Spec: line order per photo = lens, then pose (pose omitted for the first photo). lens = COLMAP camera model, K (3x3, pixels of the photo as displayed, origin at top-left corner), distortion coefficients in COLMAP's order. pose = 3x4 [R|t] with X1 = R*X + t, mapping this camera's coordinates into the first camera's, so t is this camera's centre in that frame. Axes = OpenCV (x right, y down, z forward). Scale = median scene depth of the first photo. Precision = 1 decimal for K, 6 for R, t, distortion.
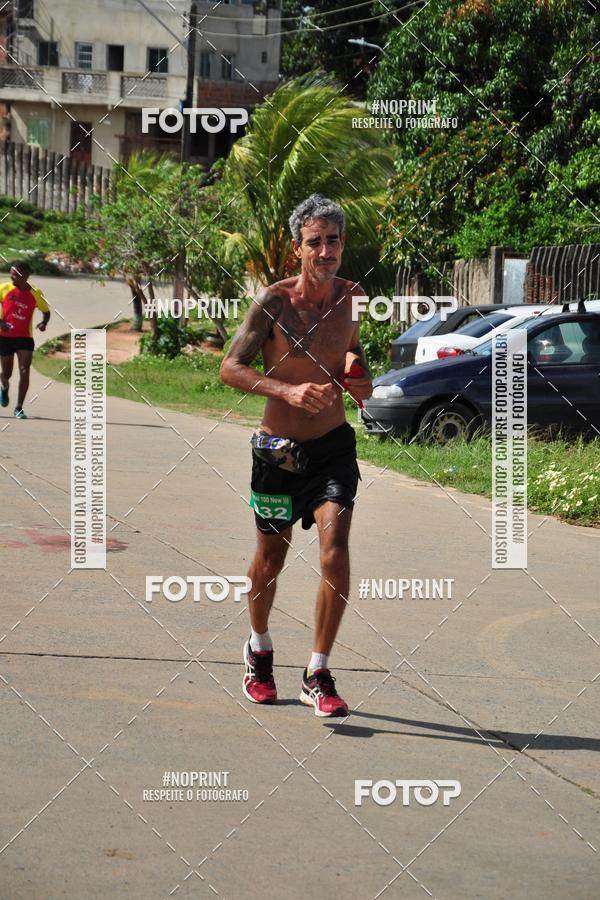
lens RADIAL K [[6379.1, 0, 300.0], [0, 6379.1, 450.0], [0, 0, 1]] dist [5.793759, 28.037958]
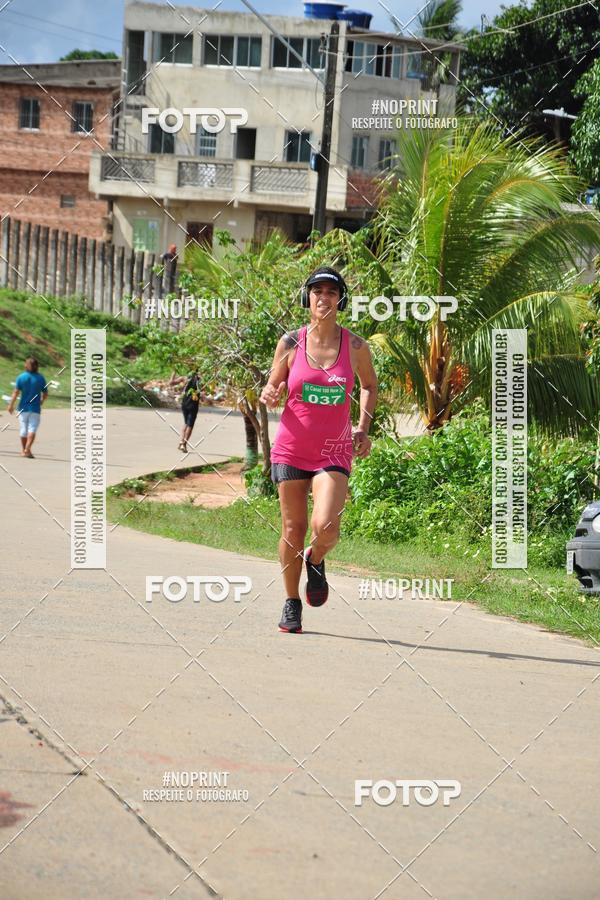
lens RADIAL K [[4250.2, 0, 297.1], [0, 4250.2, 435.3], [0, 0, 1]] dist [2.407450, 1.481791]
pose [[0.998679, 0.017511, -0.048313, 0.003819], [-0.020519, 0.997835, -0.062484, 0.007787], [0.047115, 0.063393, 0.996876, 0.483455]]
